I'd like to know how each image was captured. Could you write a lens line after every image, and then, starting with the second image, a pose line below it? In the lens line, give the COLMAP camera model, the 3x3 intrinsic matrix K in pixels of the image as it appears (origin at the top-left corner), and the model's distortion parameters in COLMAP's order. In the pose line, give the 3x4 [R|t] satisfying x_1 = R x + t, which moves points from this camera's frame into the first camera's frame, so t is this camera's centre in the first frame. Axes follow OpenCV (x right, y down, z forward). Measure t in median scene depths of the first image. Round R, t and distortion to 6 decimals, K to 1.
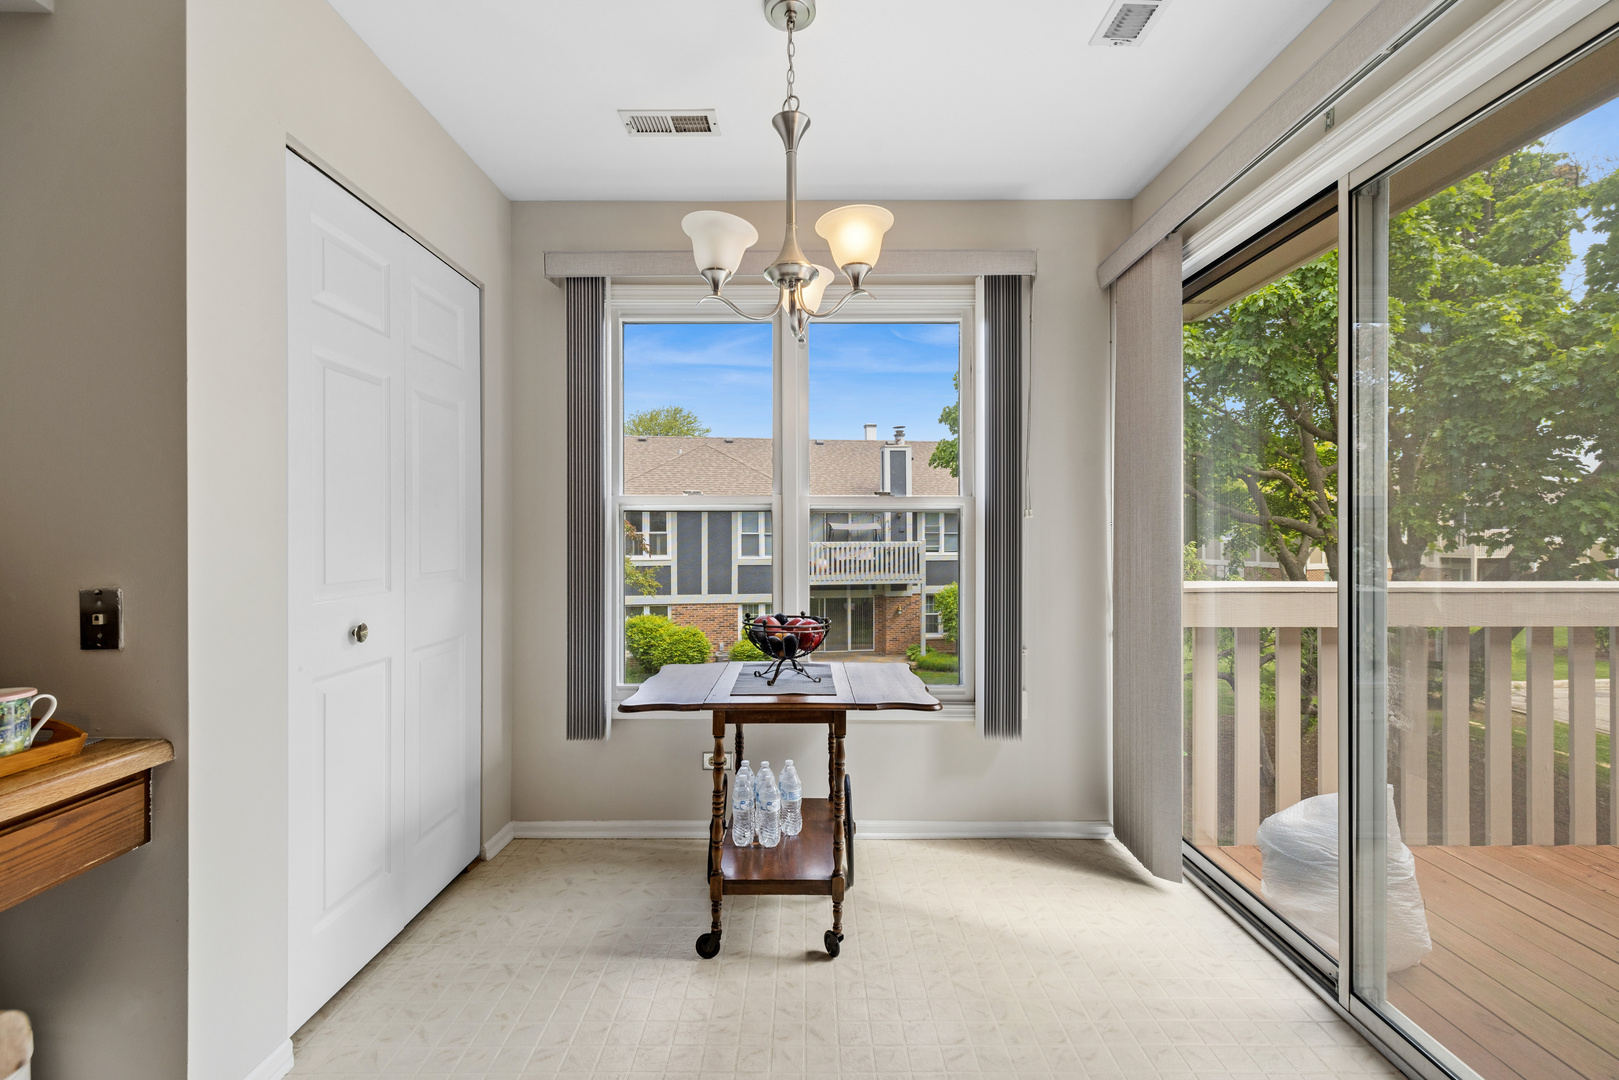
lens RADIAL K [[685.3, 0, 806.7], [0, 685.3, 537.1], [0, 0, 1]] dist [0.002390, 0.000103]
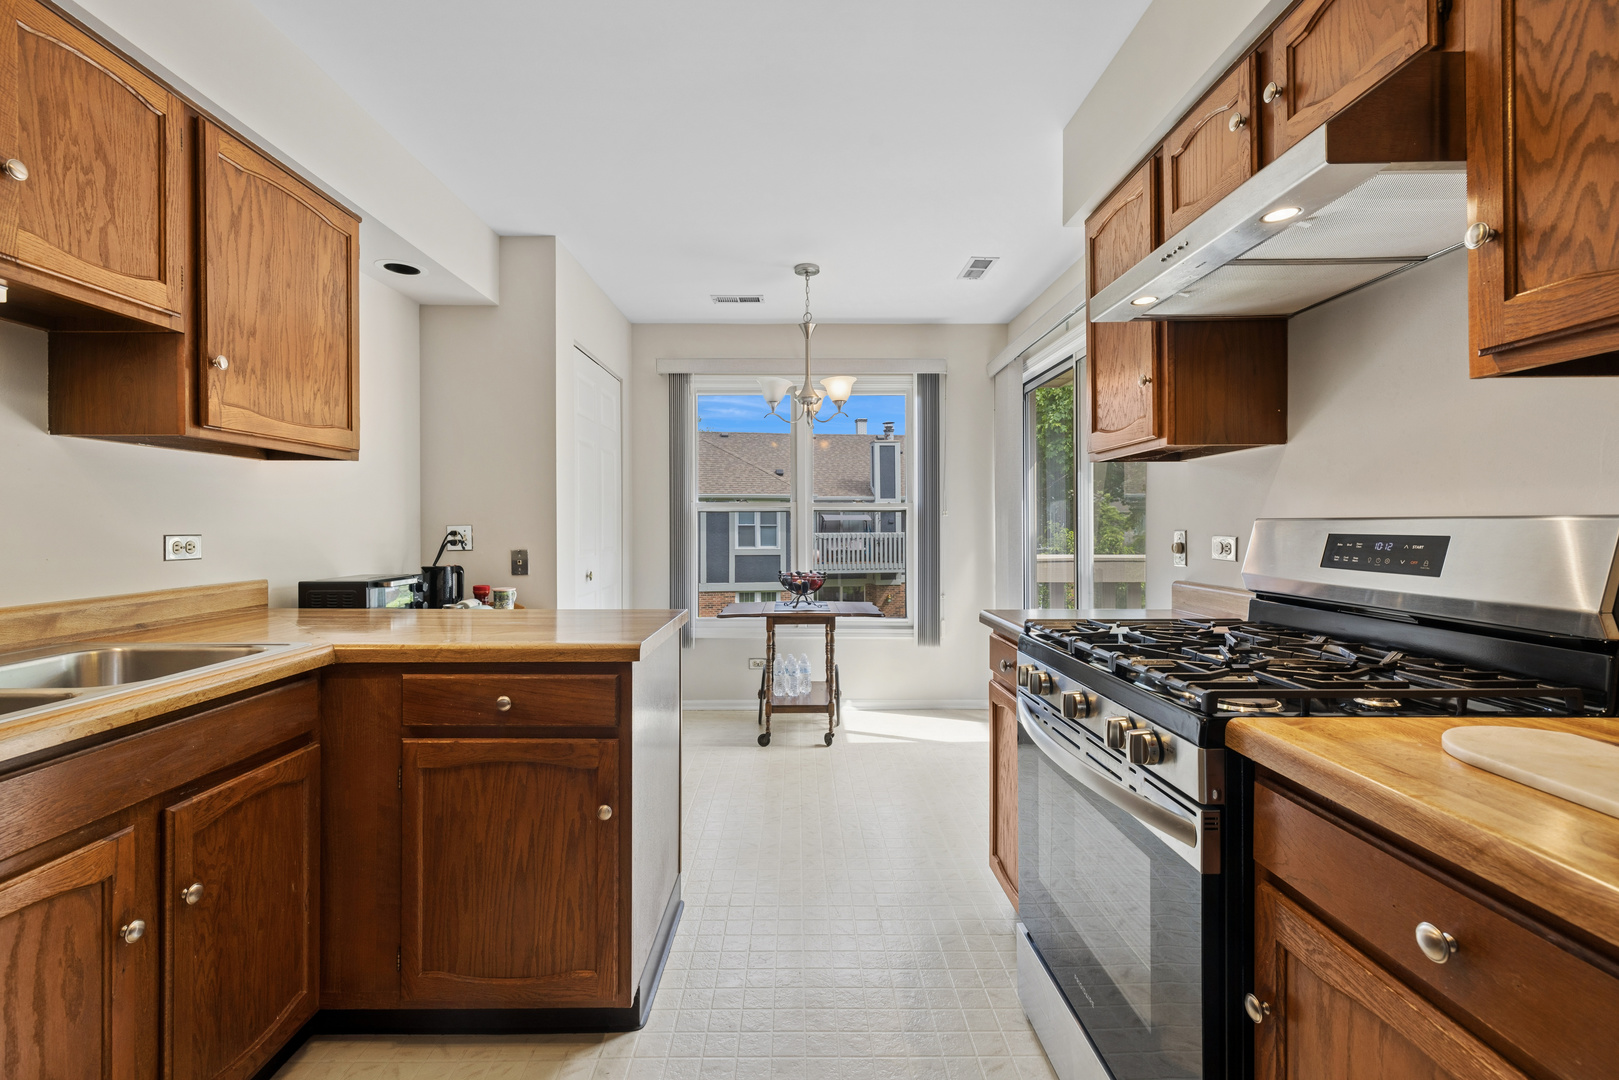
lens RADIAL K [[700.1, 0, 805.9], [0, 700.1, 526.1], [0, 0, 1]] dist [0.003102, 0.000356]
pose [[0.999936, -0.001815, 0.011147, -0.035099], [0.001853, 0.999992, -0.003403, 0.002377], [-0.011141, 0.003423, 0.999932, -0.722767]]
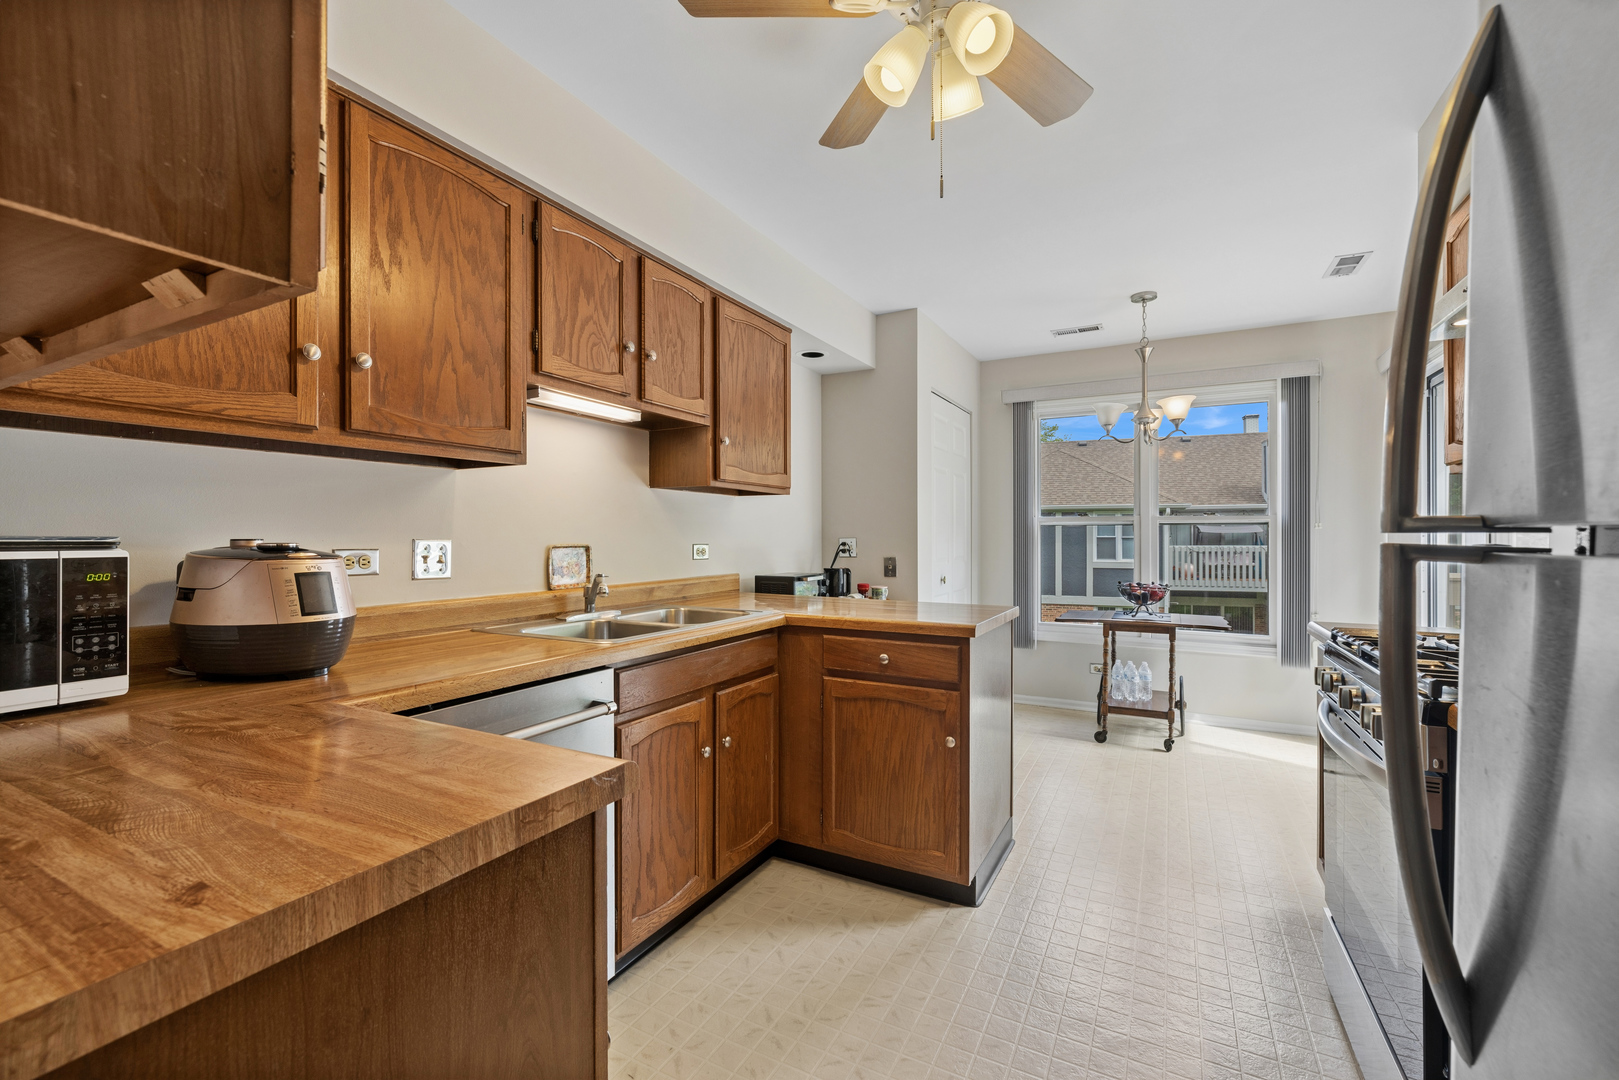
lens RADIAL K [[685.3, 0, 806.7], [0, 685.3, 537.1], [0, 0, 1]] dist [0.002390, 0.000103]
pose [[0.882151, -0.000322, -0.470966, 0.037392], [-0.001790, 0.999990, -0.004035, 0.000240], [0.470963, 0.004402, 0.882142, -0.937645]]
